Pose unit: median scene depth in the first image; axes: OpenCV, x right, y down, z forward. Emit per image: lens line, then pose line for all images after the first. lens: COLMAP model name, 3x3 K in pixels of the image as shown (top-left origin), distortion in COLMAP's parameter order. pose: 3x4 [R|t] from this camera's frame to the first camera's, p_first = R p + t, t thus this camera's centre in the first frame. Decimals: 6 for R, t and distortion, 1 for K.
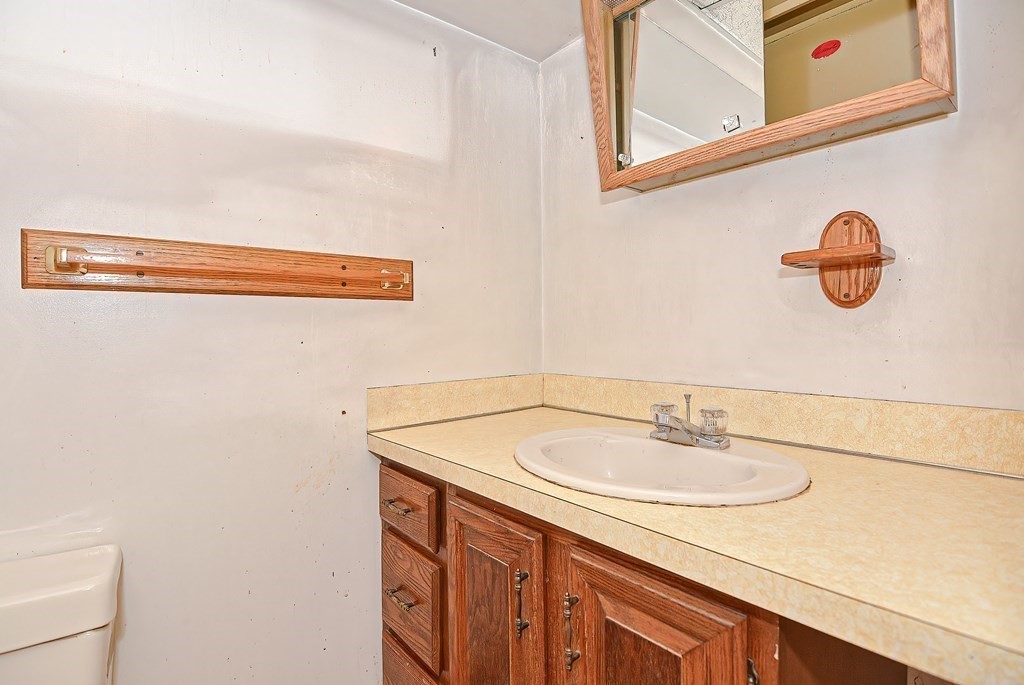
lens RADIAL K [[508.4, 0, 508.4], [0, 508.4, 335.9], [0, 0, 1]] dist [-0.003595, -0.012235]
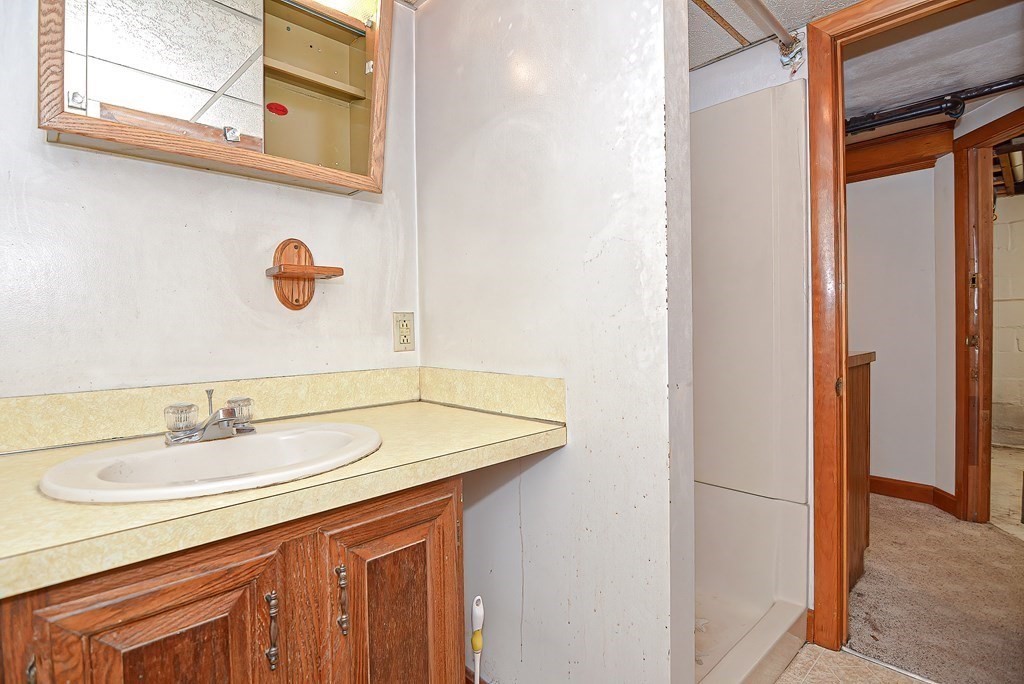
lens RADIAL K [[508.4, 0, 508.4], [0, 508.4, 335.4], [0, 0, 1]] dist [-0.003595, -0.012235]
pose [[-0.087497, -0.005495, 0.996150, -0.755647], [0.022692, 0.999714, 0.007508, 0.016676], [-0.995906, 0.023262, -0.087347, 0.563801]]
